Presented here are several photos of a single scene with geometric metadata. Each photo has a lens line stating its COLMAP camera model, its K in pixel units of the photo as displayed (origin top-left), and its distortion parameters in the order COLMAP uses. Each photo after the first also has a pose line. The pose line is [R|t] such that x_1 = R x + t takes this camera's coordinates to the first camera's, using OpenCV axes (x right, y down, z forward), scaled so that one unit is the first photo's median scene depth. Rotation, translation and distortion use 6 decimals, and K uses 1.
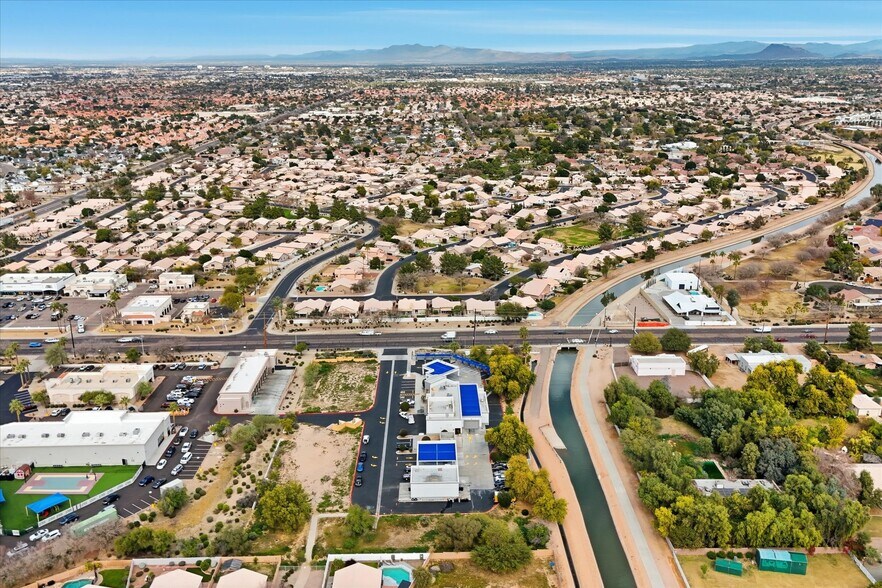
lens RADIAL K [[761.8, 0, 443.5], [0, 761.8, 292.5], [0, 0, 1]] dist [0.114675, -0.178079]
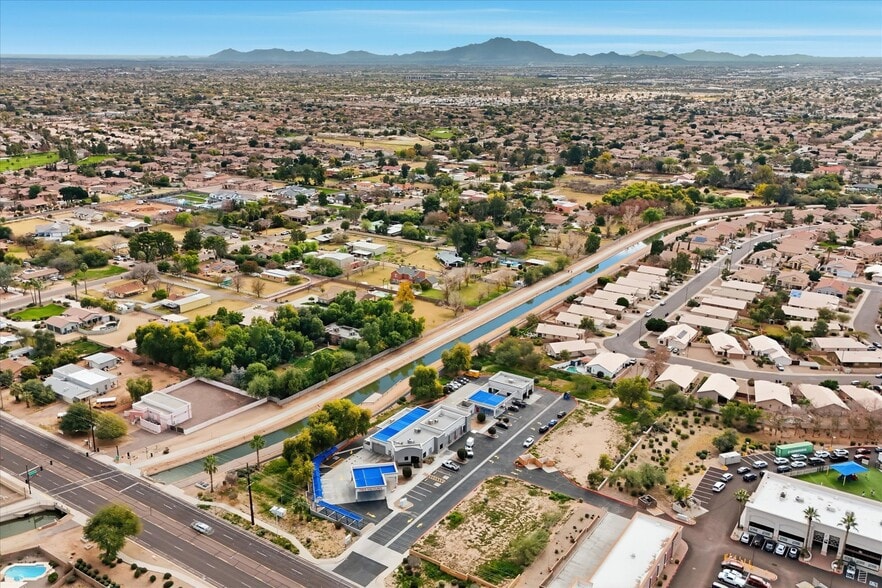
lens RADIAL K [[777.6, 0, 401.7], [0, 777.6, 275.4], [0, 0, 1]] dist [0.047703, -0.011750]
pose [[-0.809062, -0.153521, 0.567318, -0.454197], [0.177166, 0.856673, 0.484482, -0.452931], [-0.560385, 0.492485, -0.665903, 1.494785]]
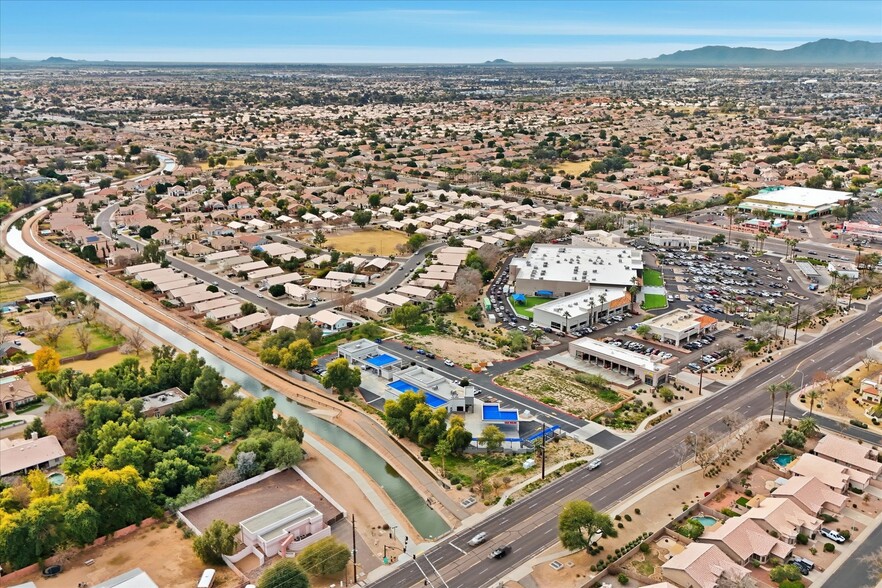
lens RADIAL K [[761.8, 0, 439.4], [0, 761.8, 305.2], [0, 0, 1]] dist [0.124526, -0.207994]
pose [[-0.742810, 0.210511, -0.635546, 0.609116], [-0.191902, 0.842503, 0.503350, -0.456011], [0.641410, 0.495856, -0.585423, 1.509236]]
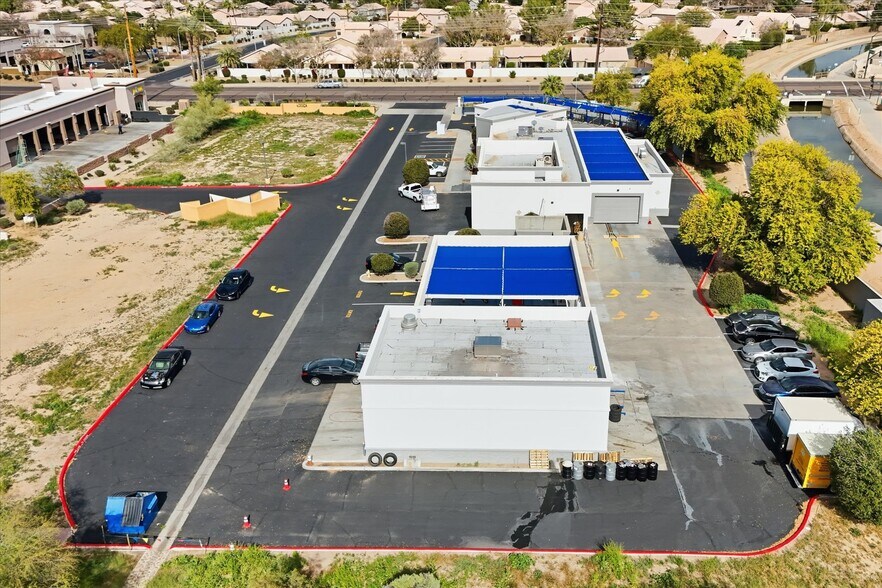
lens RADIAL K [[764.4, 0, 486.4], [0, 764.4, 294.5], [0, 0, 1]] dist [0.063507, -0.002426]
pose [[0.999002, 0.020458, -0.039715, -0.003295], [-0.015605, 0.992785, 0.118886, 0.159401], [0.041860, -0.118148, 0.992113, 0.634465]]
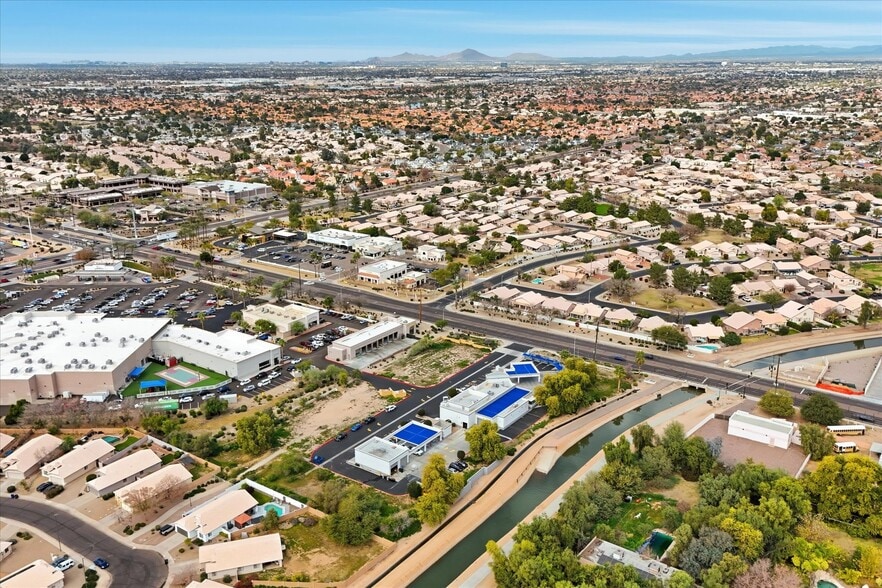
lens RADIAL K [[761.8, 0, 443.5], [0, 761.8, 292.5], [0, 0, 1]] dist [0.114675, -0.178079]
pose [[0.801158, 0.176442, -0.571851, 0.498369], [-0.174197, 0.982928, 0.059230, -0.042551], [0.572539, 0.052162, 0.818216, 0.135884]]
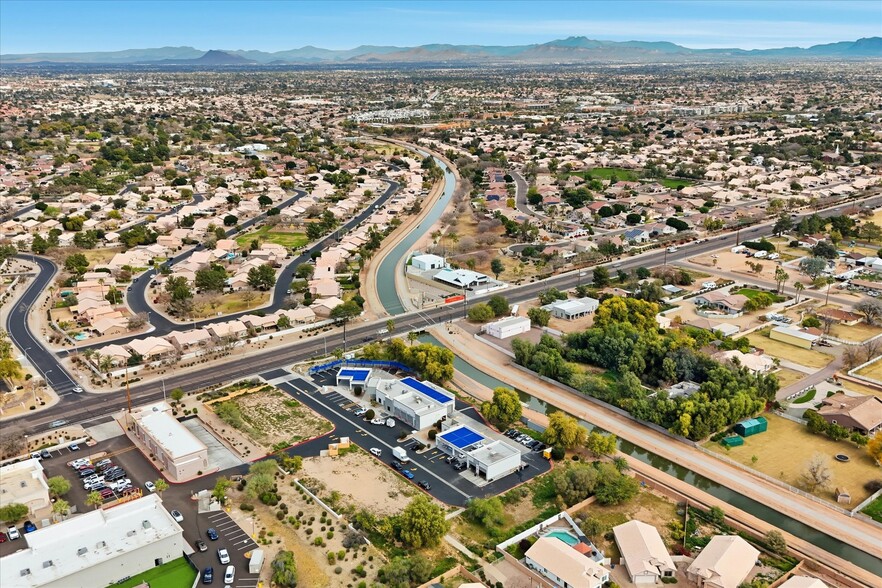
lens RADIAL K [[761.8, 0, 439.4], [0, 761.8, 305.2], [0, 0, 1]] dist [0.124526, -0.207994]
pose [[0.787061, -0.184427, 0.588661, -0.522331], [0.179142, 0.981472, 0.067974, -0.038246], [-0.590290, 0.051954, 0.805517, 0.145309]]
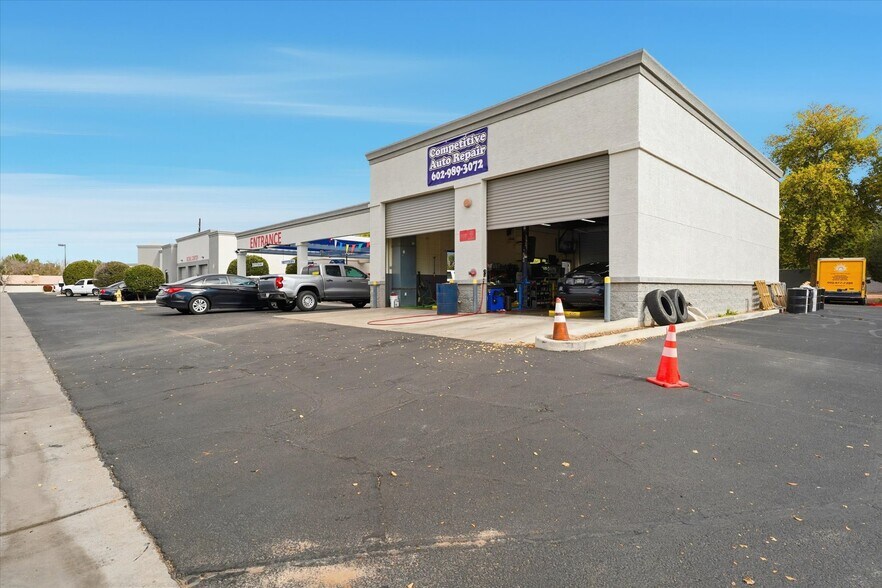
lens RADIAL K [[450.6, 0, 441.0], [0, 450.6, 294.0], [0, 0, 1]] dist [-0.002909, -0.000477]
pose [[0.731354, -0.012962, 0.681875, -0.065944], [0.203242, 0.958533, -0.199768, 0.214027], [-0.651010, 0.284687, 0.703661, 0.771659]]
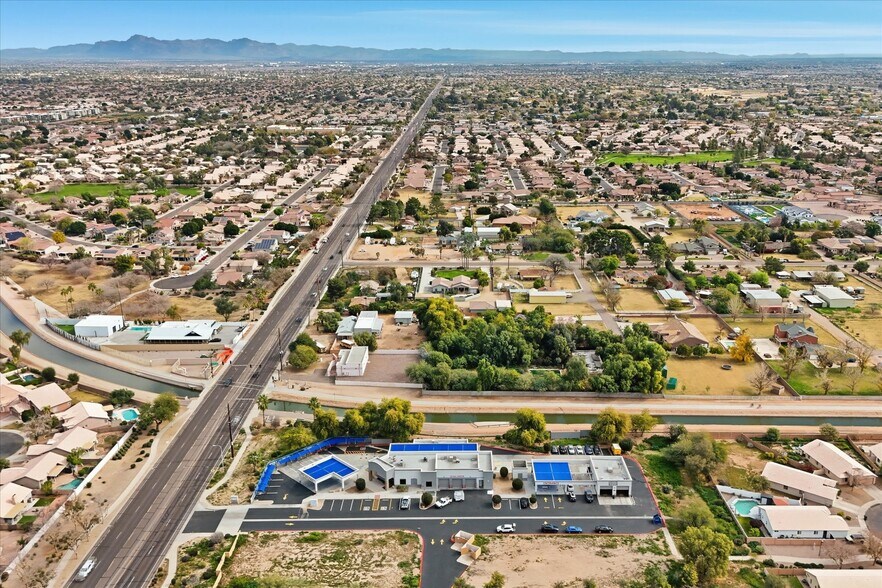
lens RADIAL K [[773.4, 0, 460.1], [0, 773.4, 293.3], [0, 0, 1]] dist [0.048405, -0.004175]
pose [[0.015135, -0.283017, 0.958995, -0.730180], [0.297569, 0.916923, 0.265905, -0.235872], [-0.954580, 0.281342, 0.098095, 0.815297]]
